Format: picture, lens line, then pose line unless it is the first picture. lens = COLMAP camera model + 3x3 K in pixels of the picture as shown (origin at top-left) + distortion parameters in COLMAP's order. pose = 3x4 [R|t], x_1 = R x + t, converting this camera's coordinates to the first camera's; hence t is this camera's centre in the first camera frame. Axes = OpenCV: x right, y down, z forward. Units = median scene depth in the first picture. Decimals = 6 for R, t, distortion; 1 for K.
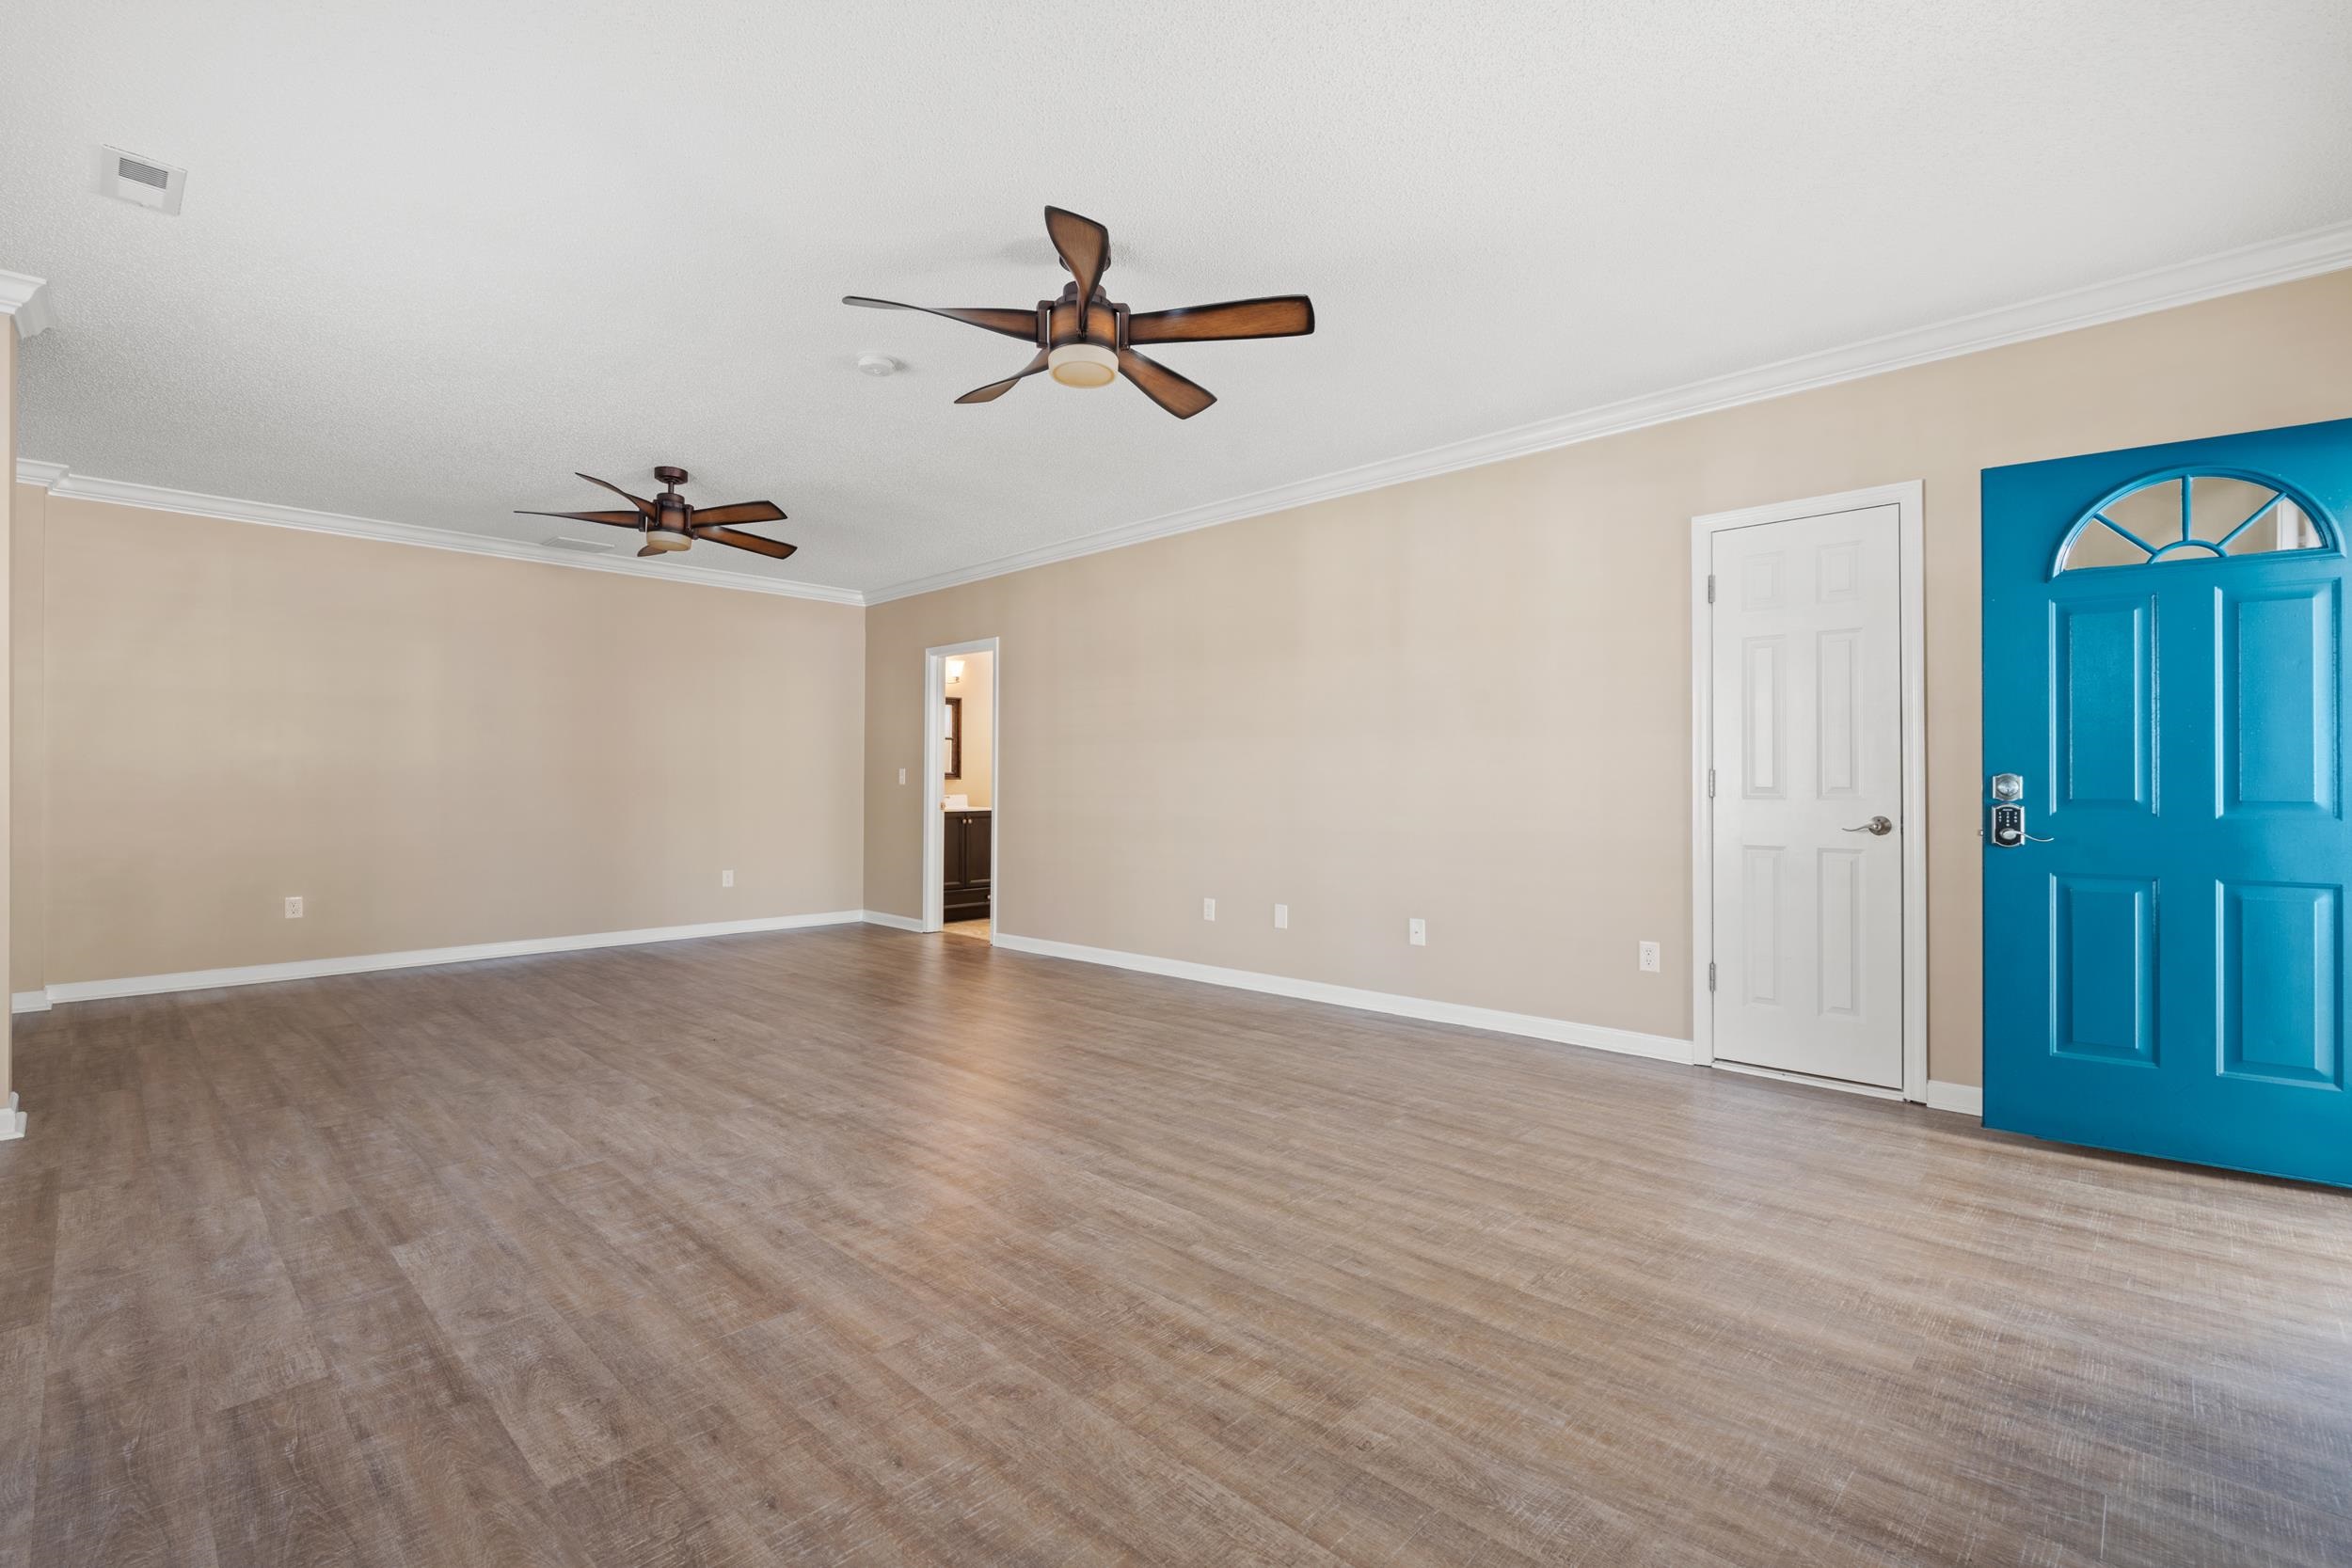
lens RADIAL K [[1048.3, 0, 1166.3], [0, 1048.3, 784.0], [0, 0, 1]] dist [-0.009868, -0.000264]
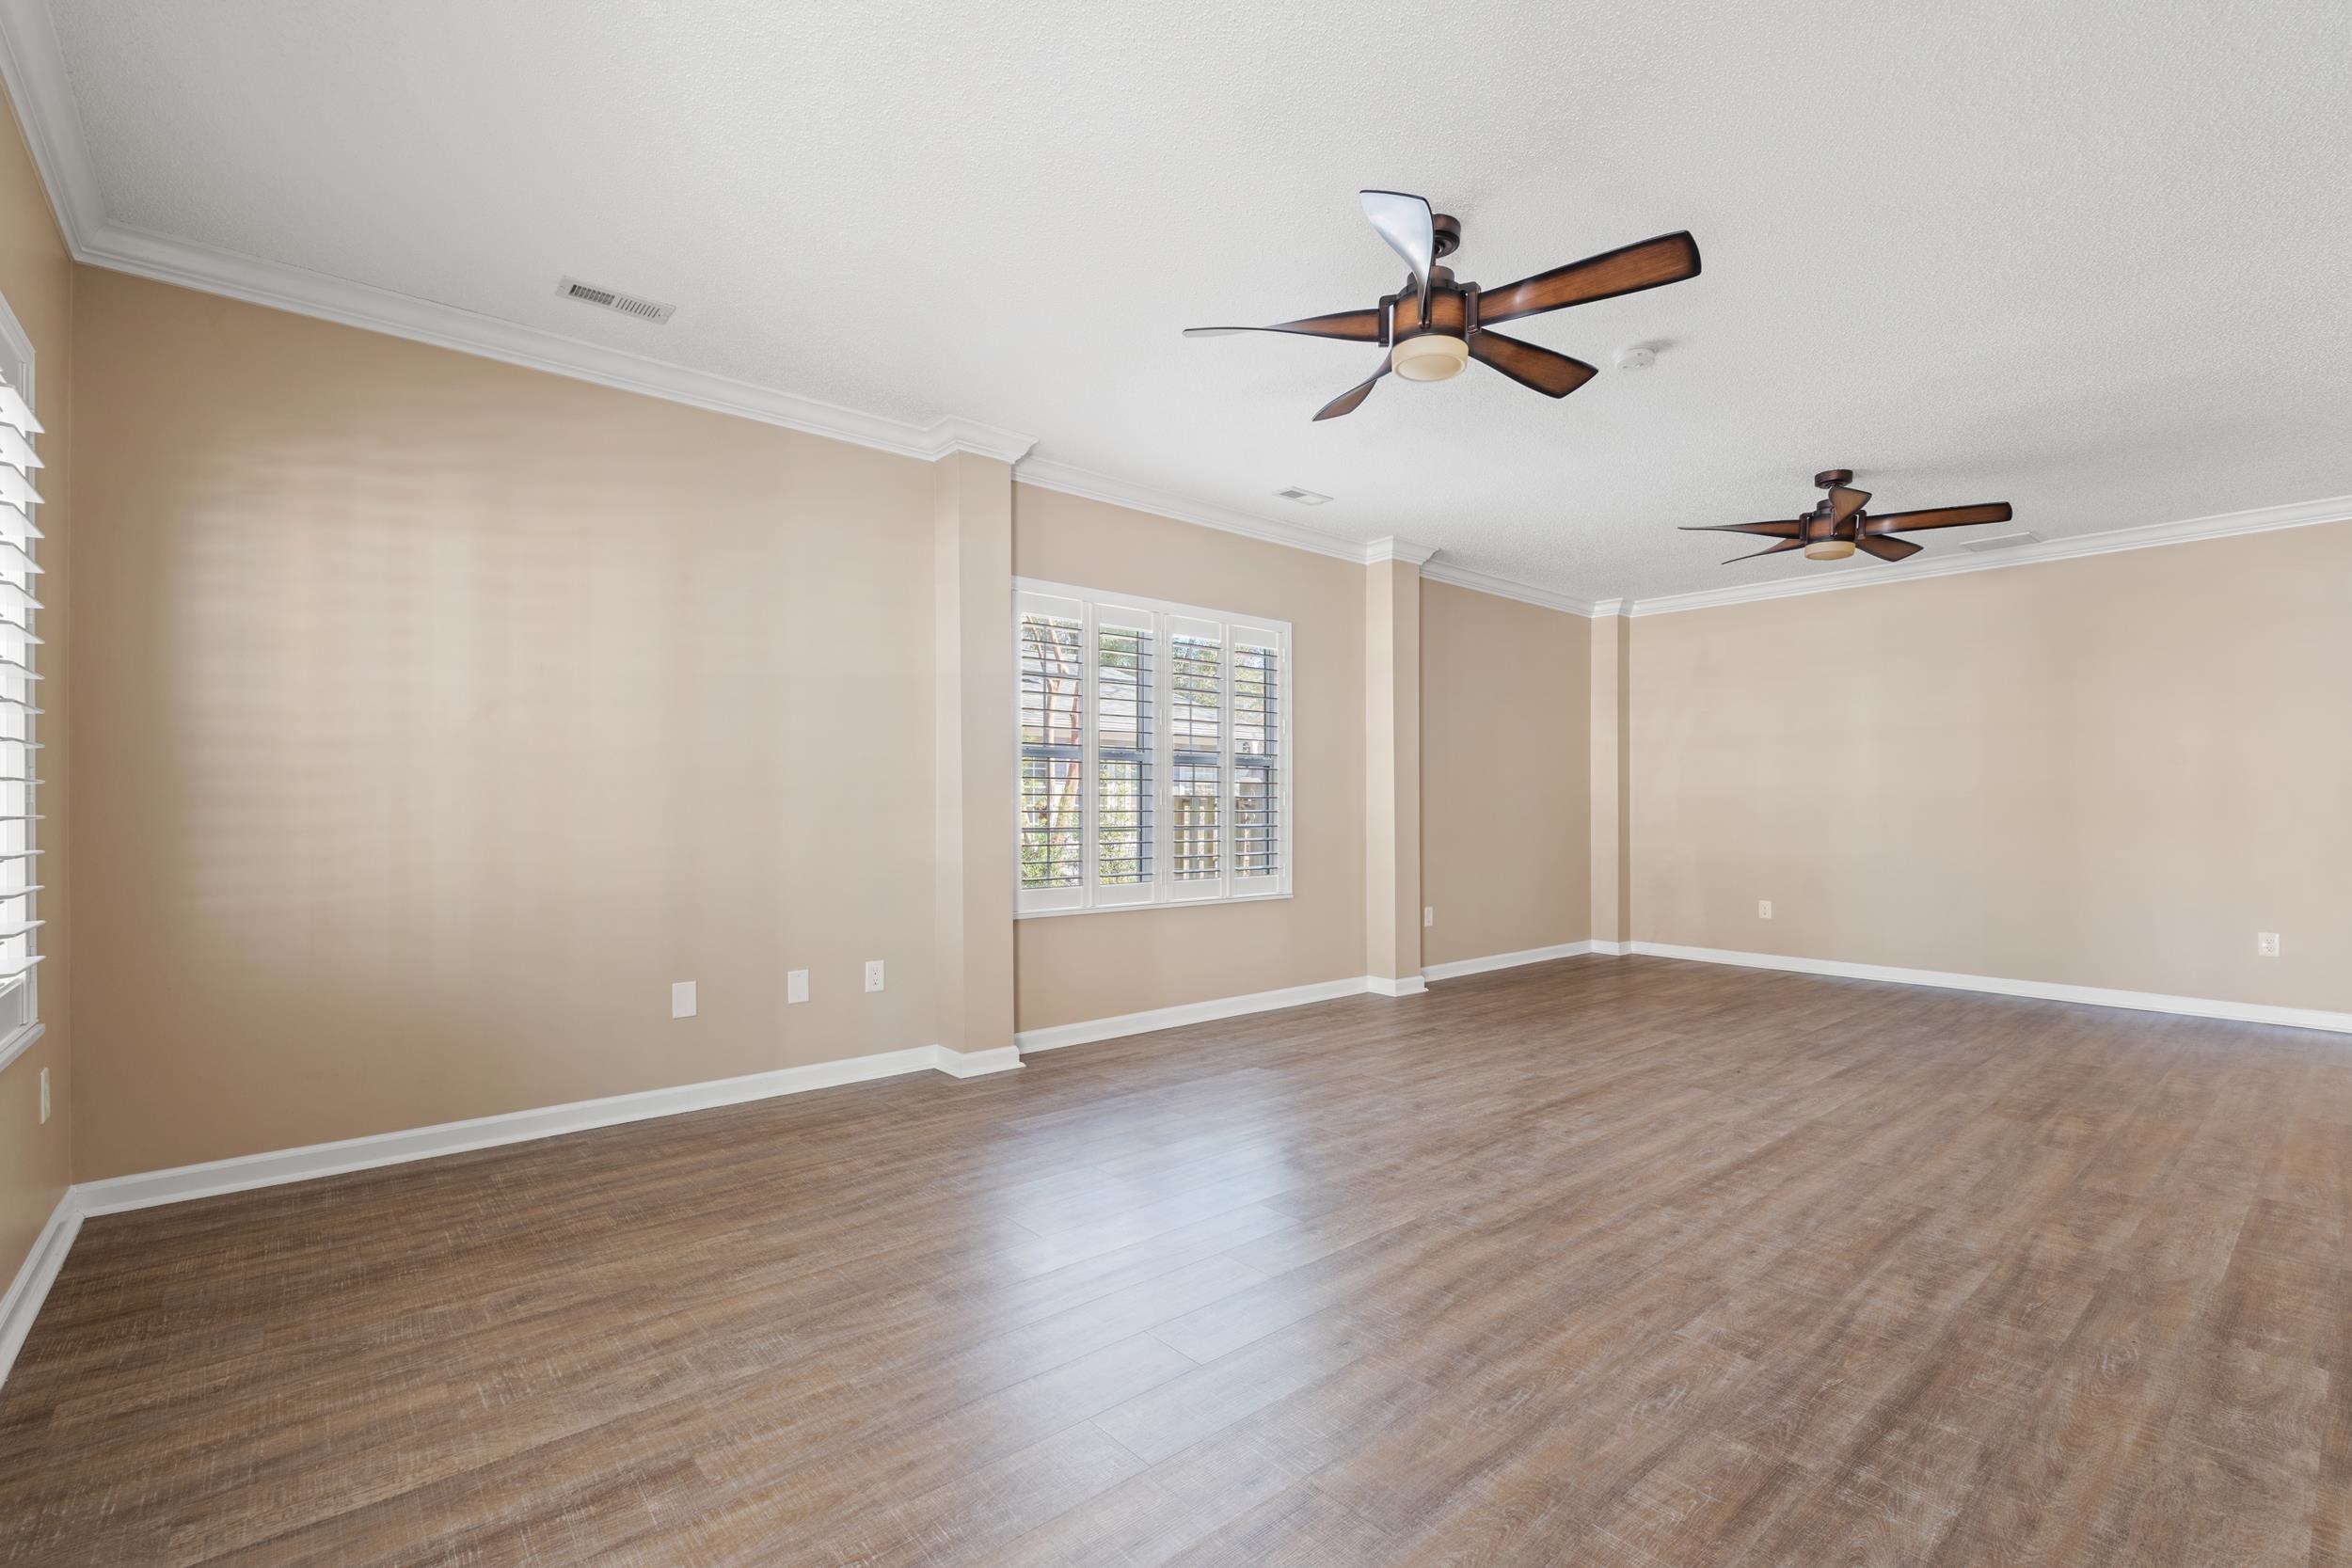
lens RADIAL K [[1048.3, 0, 1184.4], [0, 1048.3, 779.0], [0, 0, 1]] dist [-0.009868, -0.000264]
pose [[-0.096562, -0.026919, -0.994963, 0.879847], [-0.001438, 0.999637, -0.026906, 0.001260], [0.995326, -0.001168, -0.096566, 0.875845]]
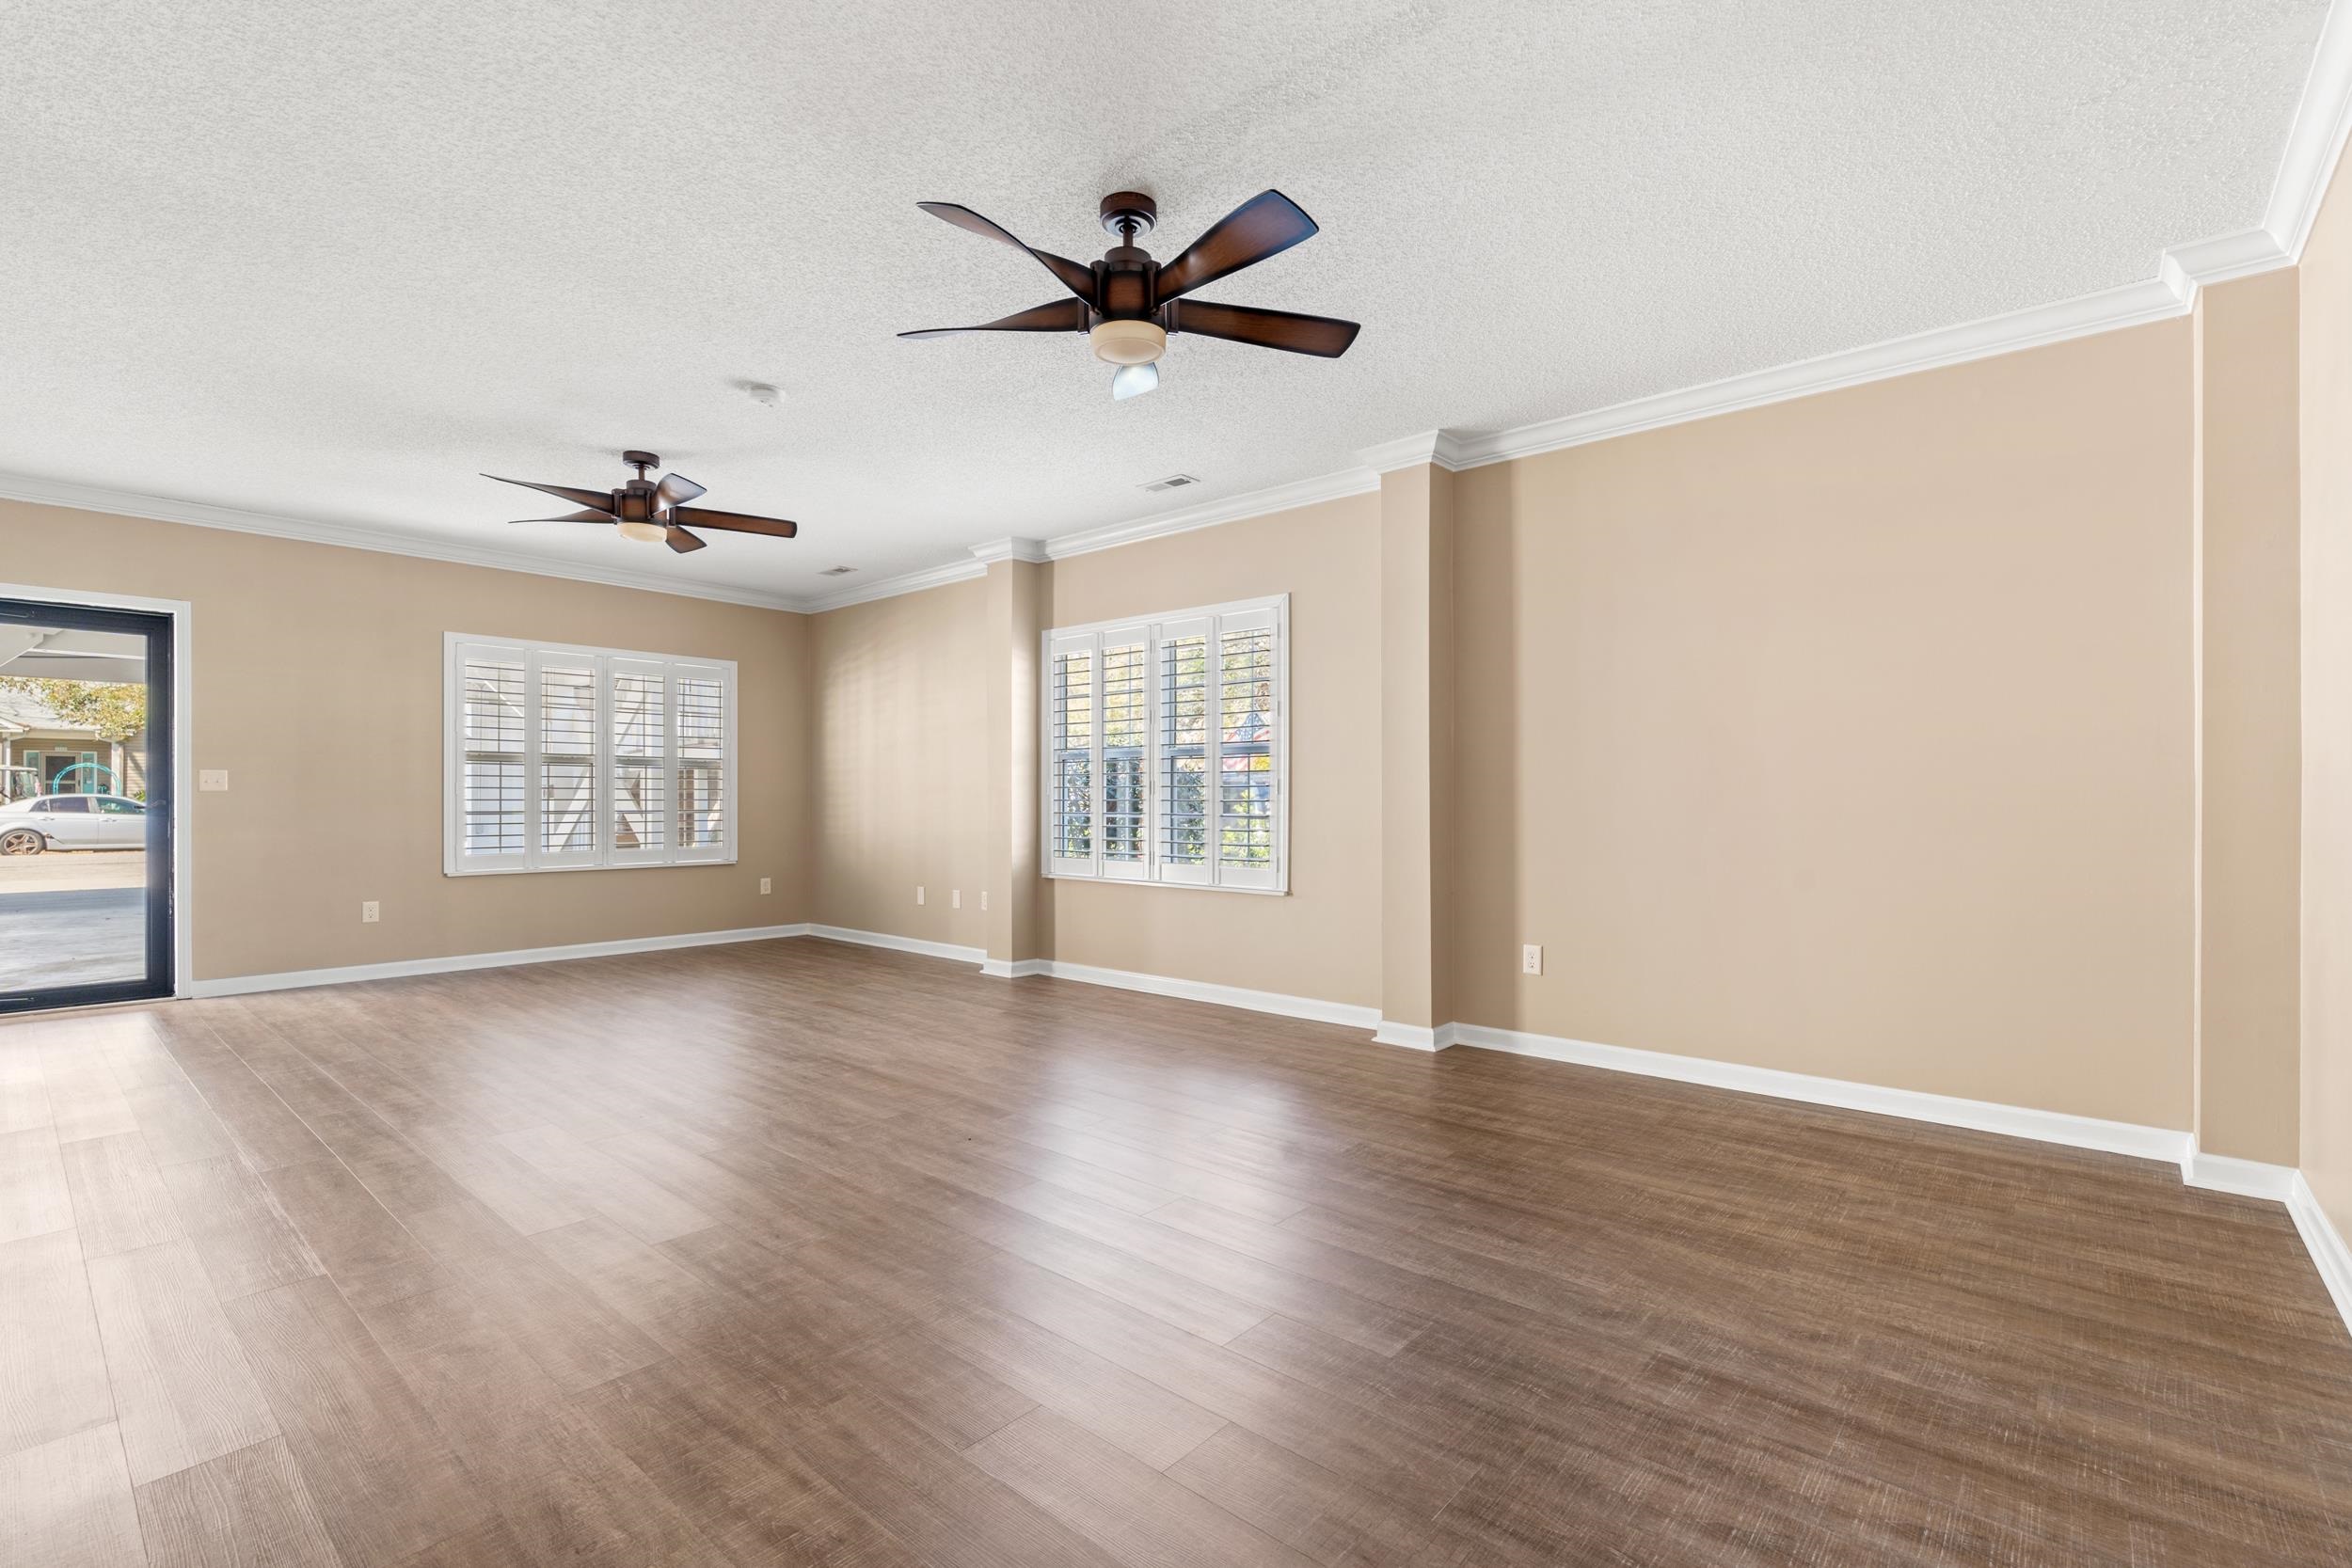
lens RADIAL K [[1048.3, 0, 1192.3], [0, 1048.3, 787.9], [0, 0, 1]] dist [-0.009868, -0.000264]
pose [[-0.998298, 0.008486, -0.057704, -0.834925], [0.008490, 0.999964, 0.000169, -0.015438], [0.057704, -0.000321, -0.998334, 2.665448]]
